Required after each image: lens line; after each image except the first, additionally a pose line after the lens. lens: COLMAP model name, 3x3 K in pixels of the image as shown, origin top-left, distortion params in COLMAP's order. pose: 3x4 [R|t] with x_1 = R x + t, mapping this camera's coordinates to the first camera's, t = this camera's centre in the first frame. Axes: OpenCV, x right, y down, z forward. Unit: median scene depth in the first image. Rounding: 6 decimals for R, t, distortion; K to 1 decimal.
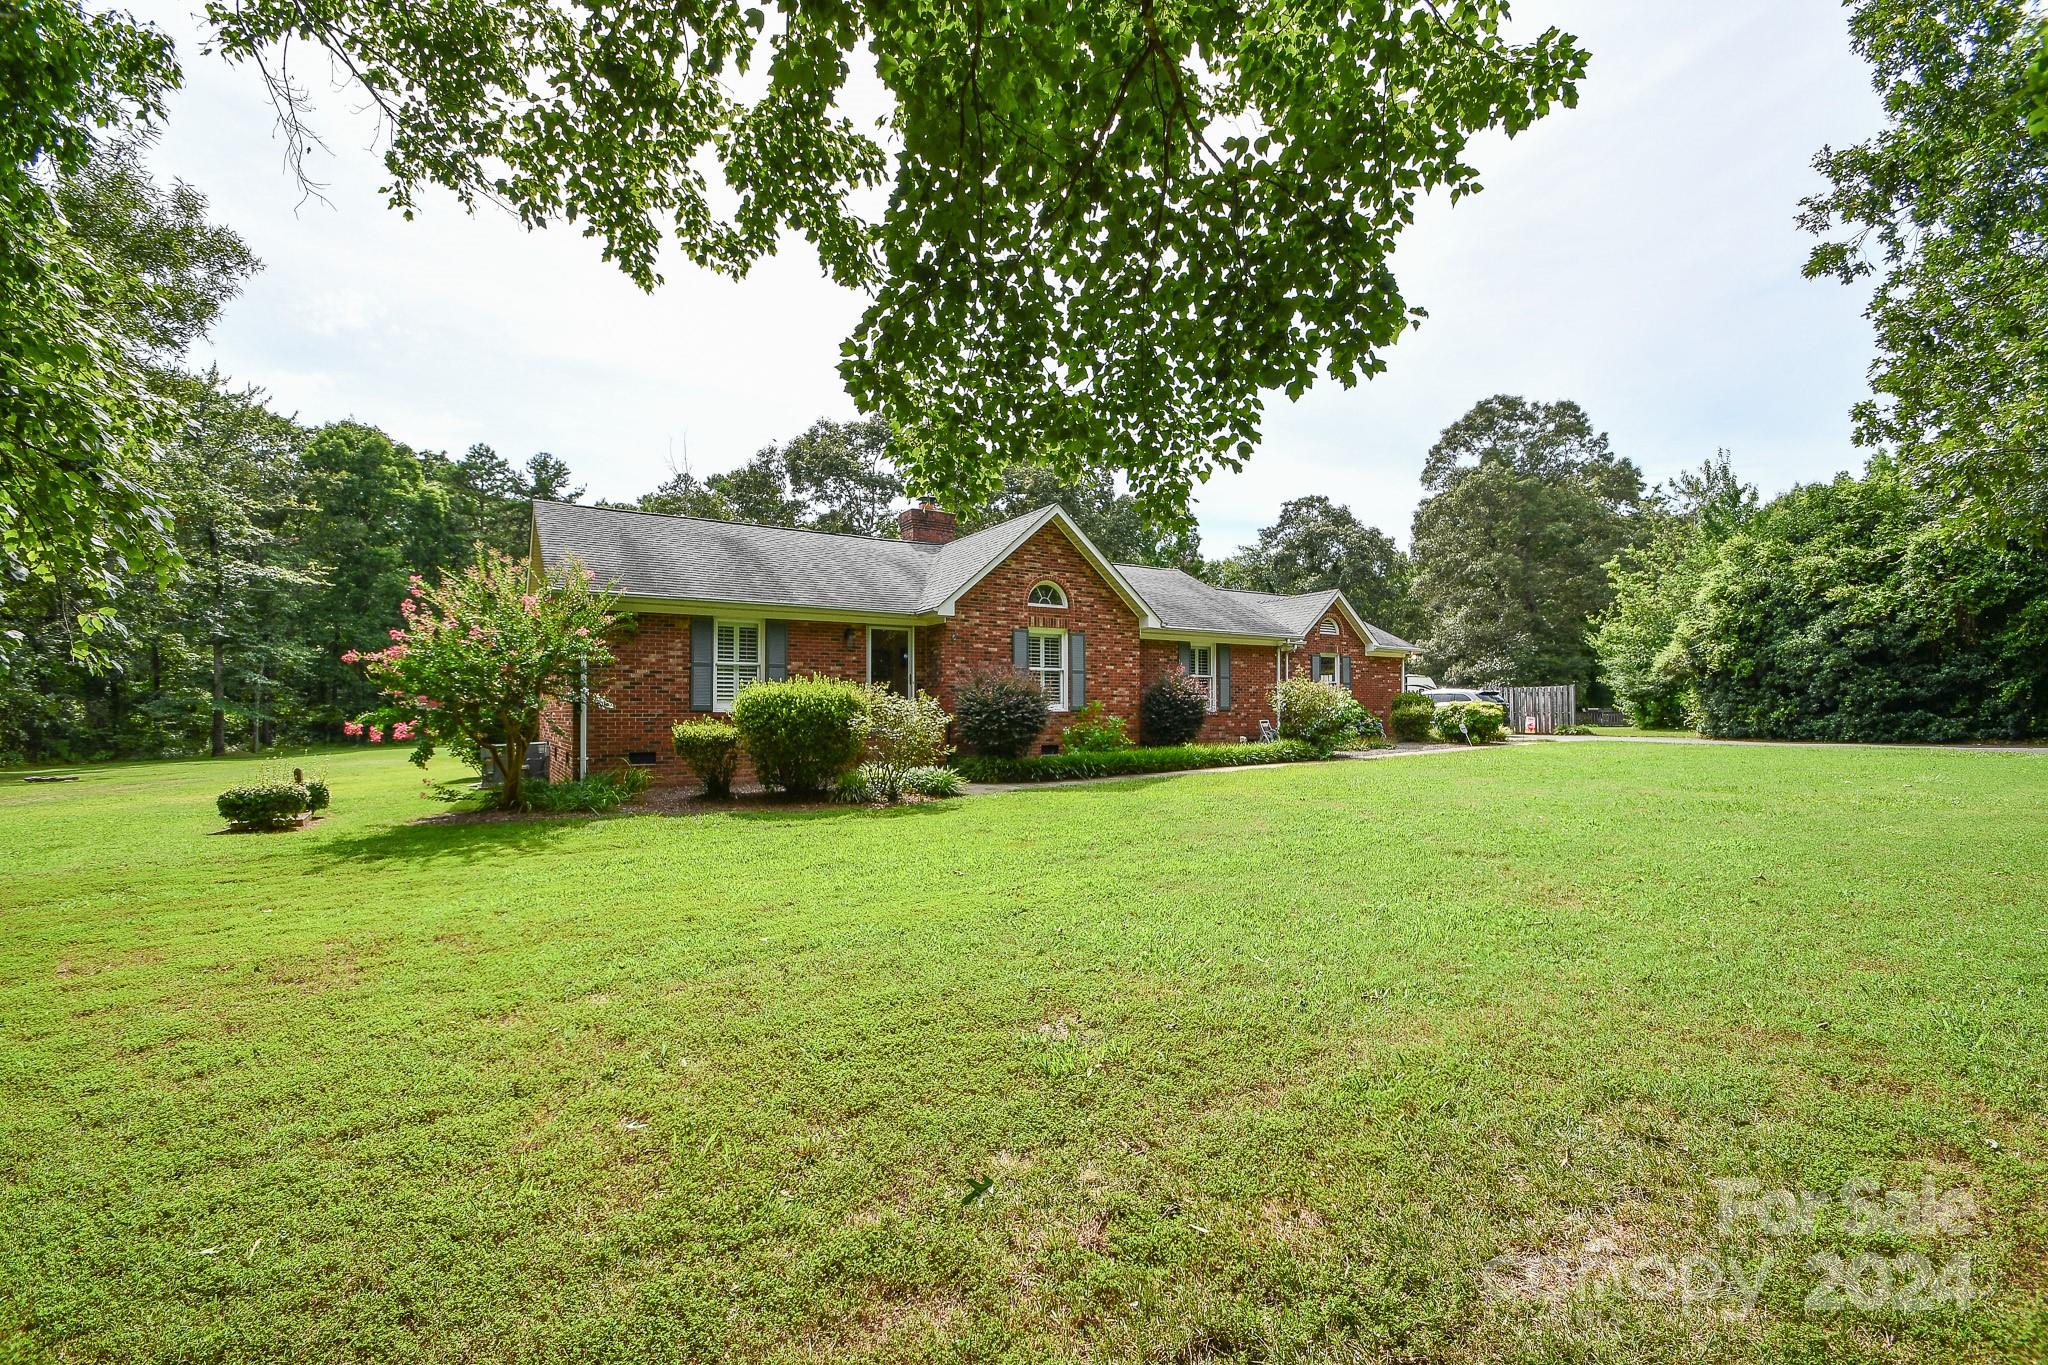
lens RADIAL K [[945.9, 0, 1022.2], [0, 945.9, 690.5], [0, 0, 1]] dist [-0.002055, -0.000573]
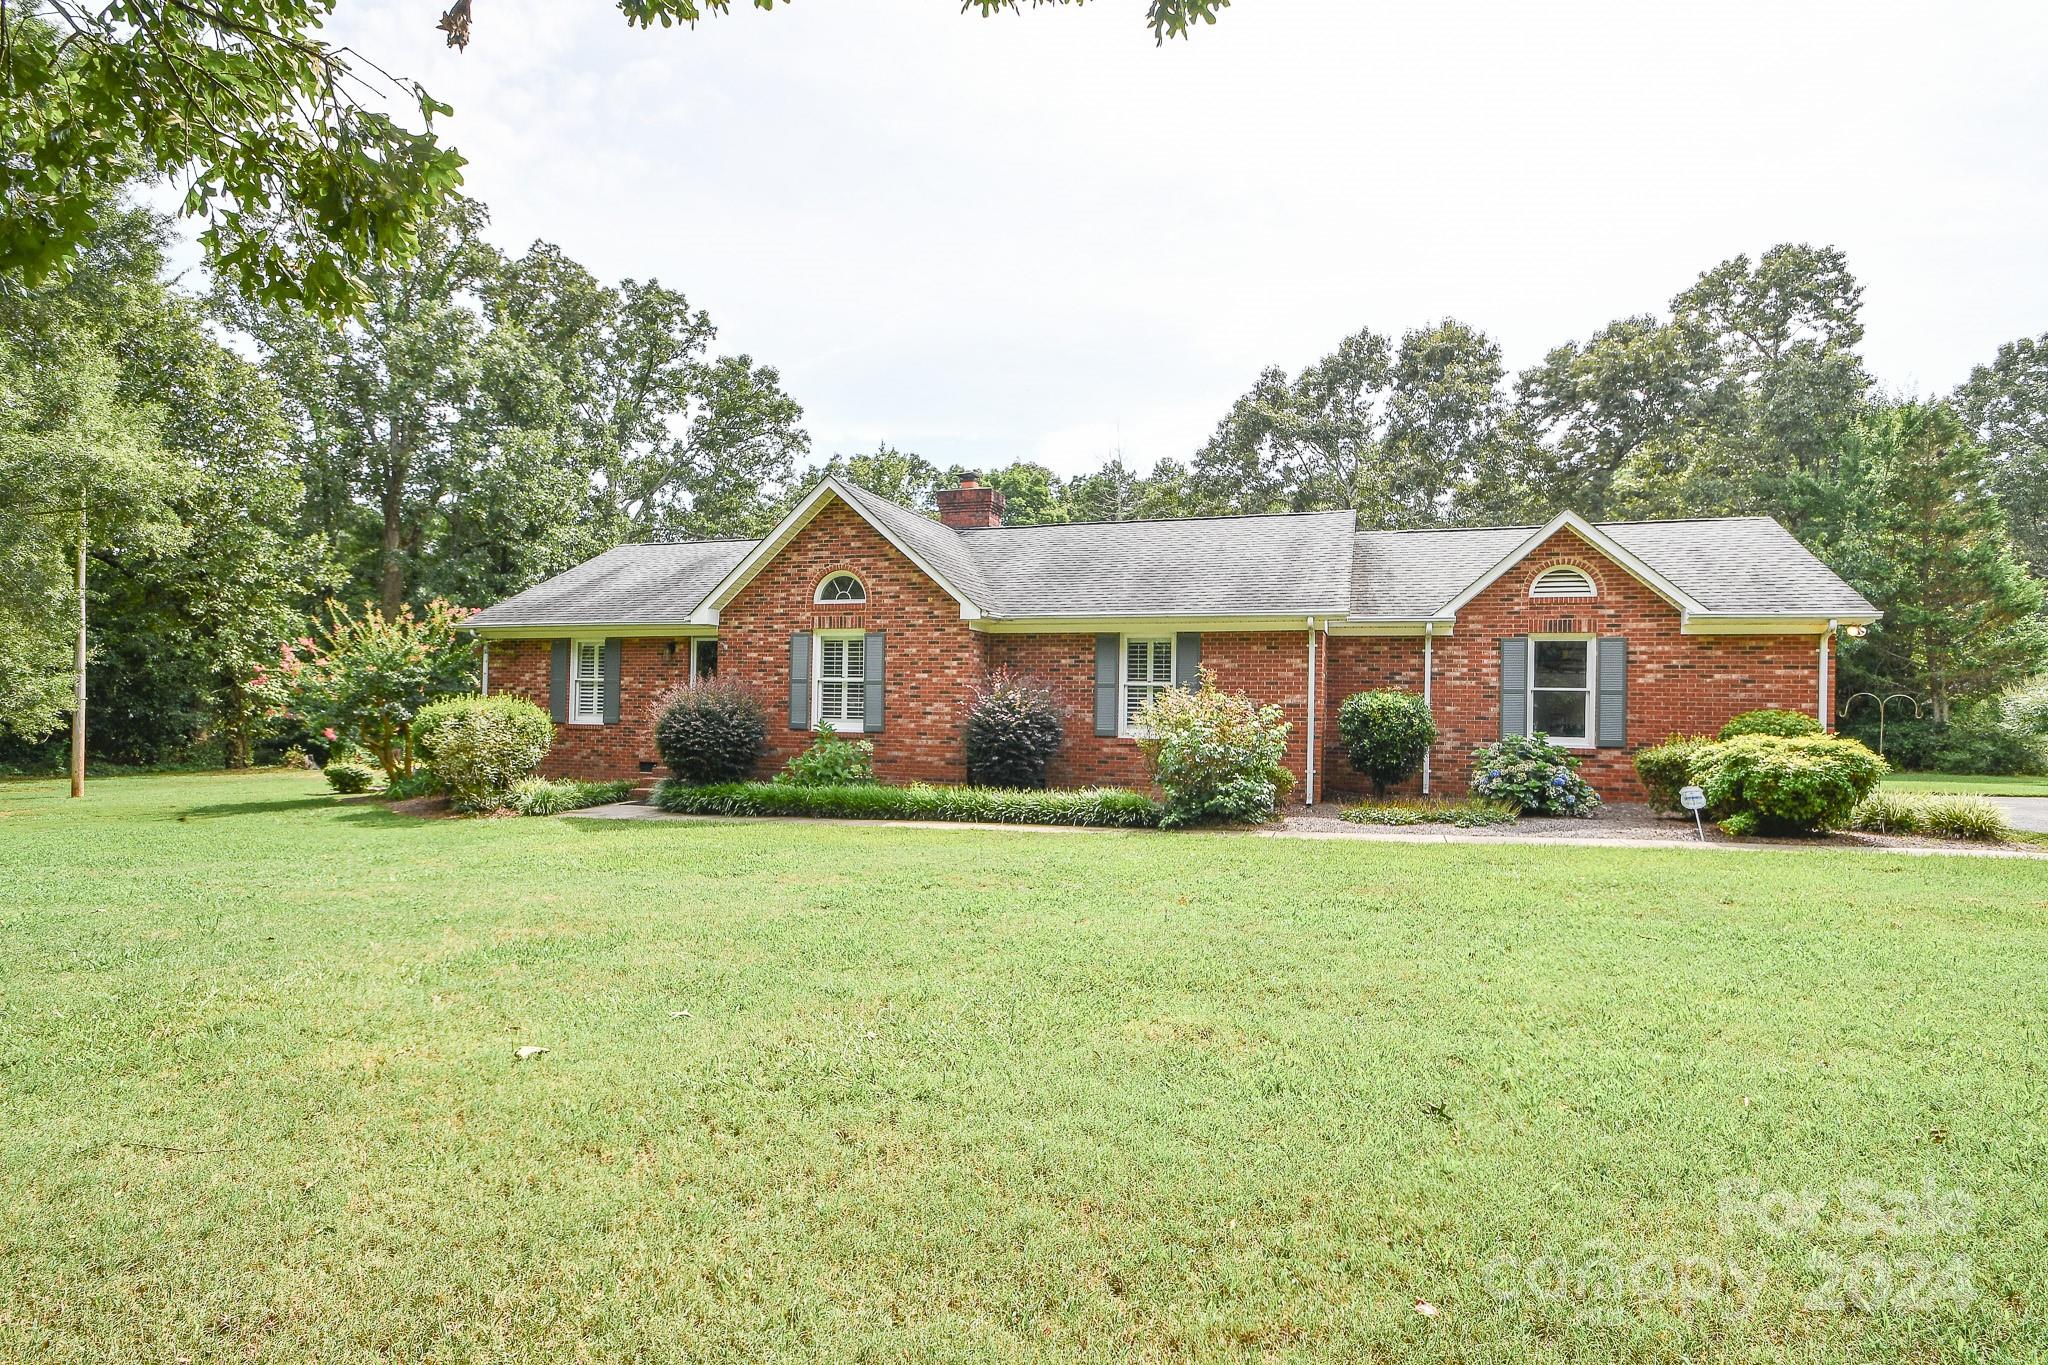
lens RADIAL K [[1019.7, 0, 1024.5], [0, 1019.7, 691.6], [0, 0, 1]] dist [-0.000328, -0.013166]
pose [[0.613531, -0.011550, -0.789586, 0.806768], [-0.009812, 0.999704, -0.022248, 0.004854], [0.789610, 0.021398, 0.613236, 0.589610]]
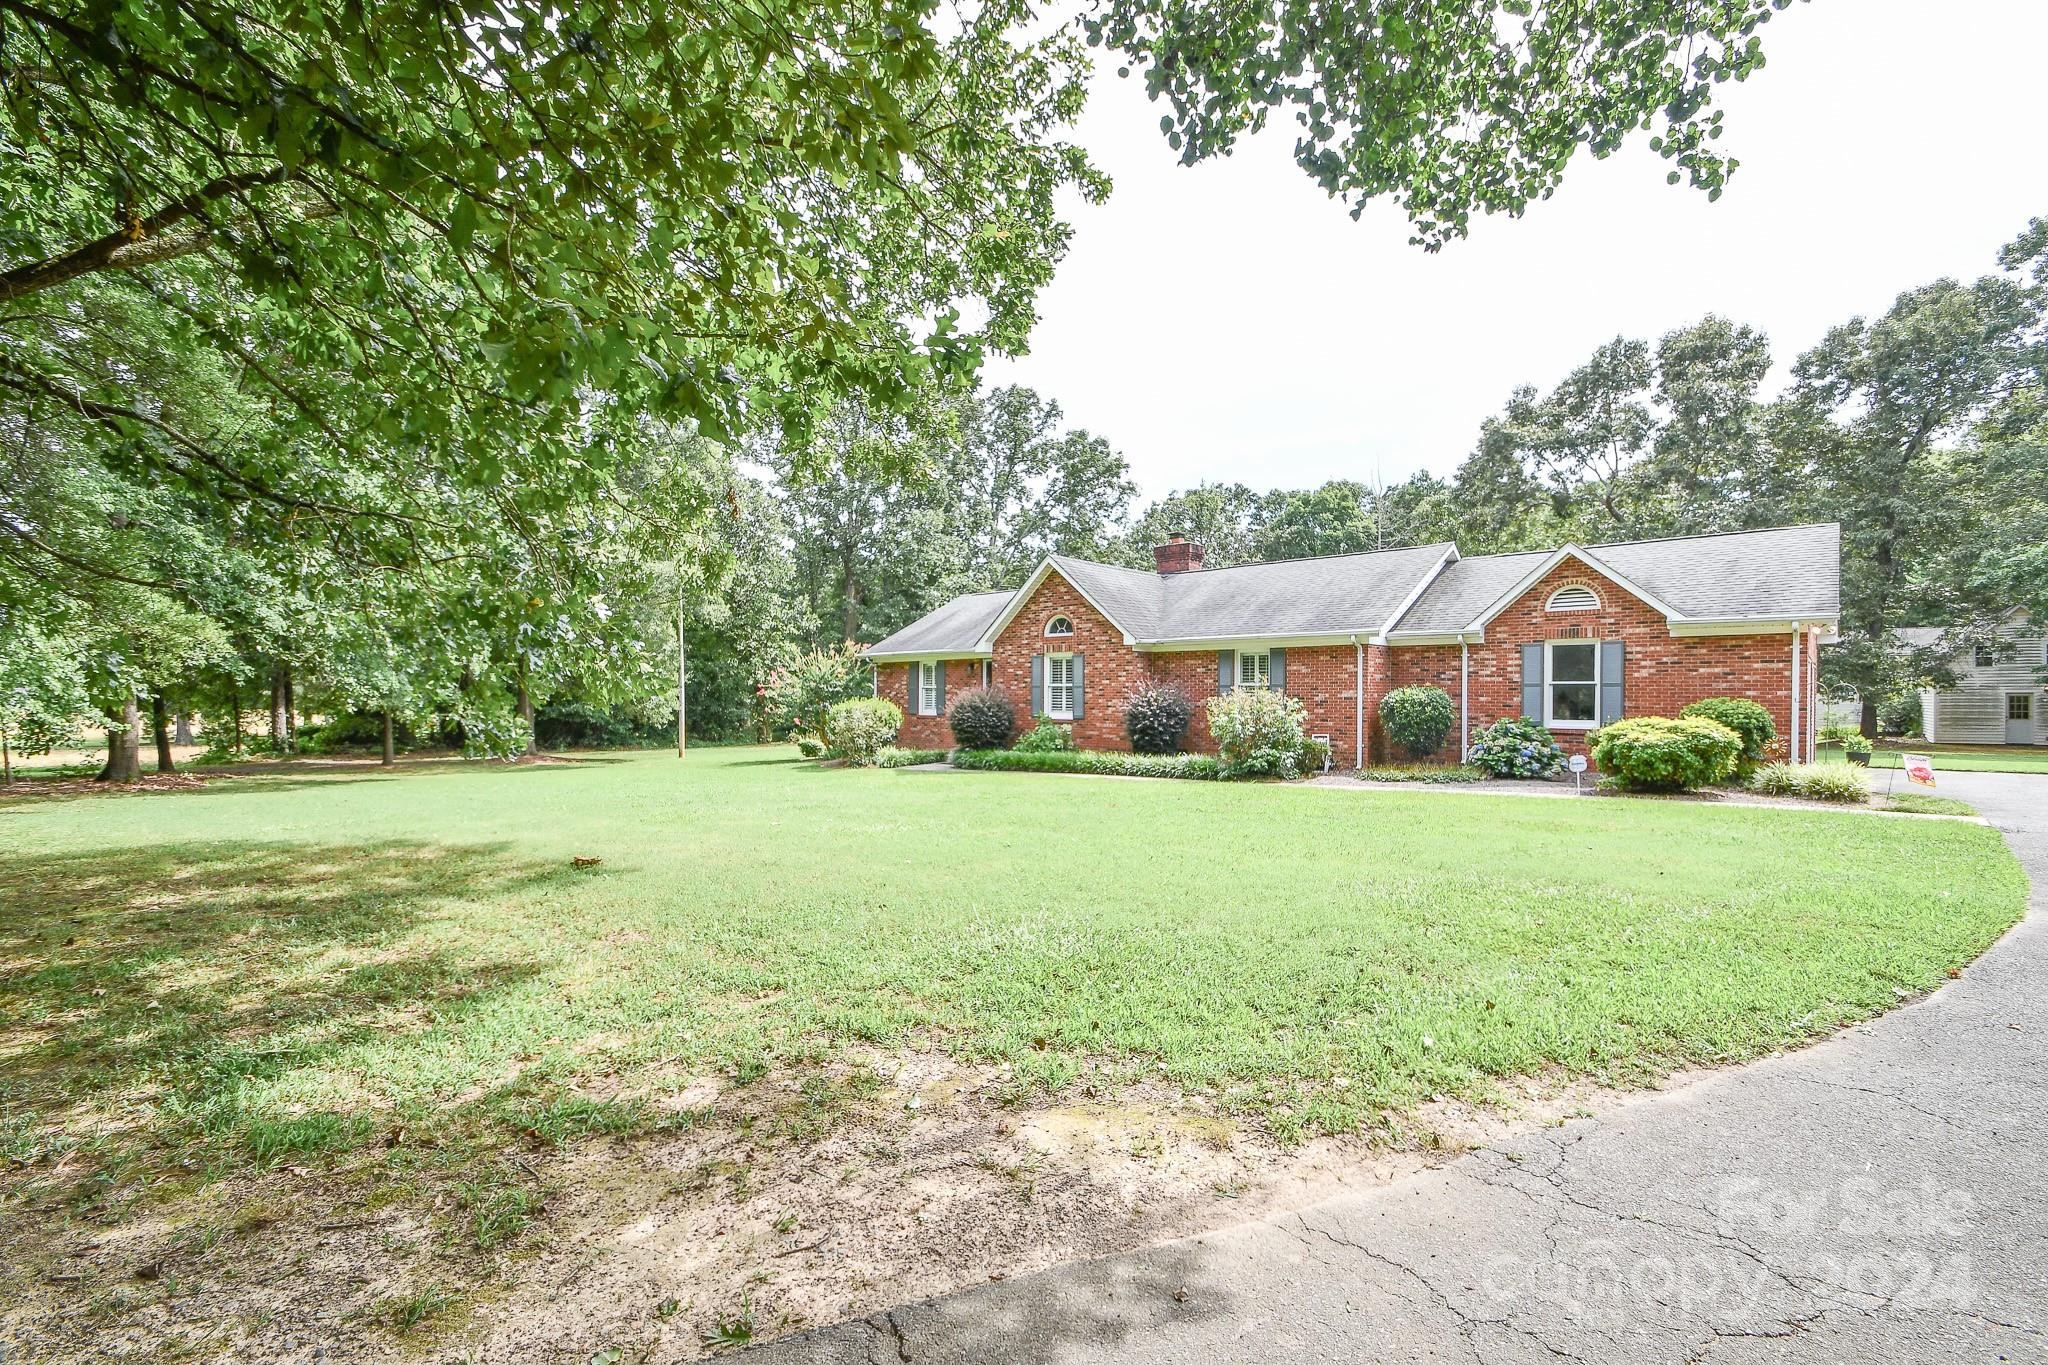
lens RADIAL K [[945.9, 0, 1022.2], [0, 945.9, 690.5], [0, 0, 1]] dist [-0.002055, -0.000573]
pose [[0.237047, -0.012694, -0.971415, 1.223464], [0.002049, 0.999919, -0.012567, -0.000401], [0.971496, 0.000989, 0.237054, 0.654113]]
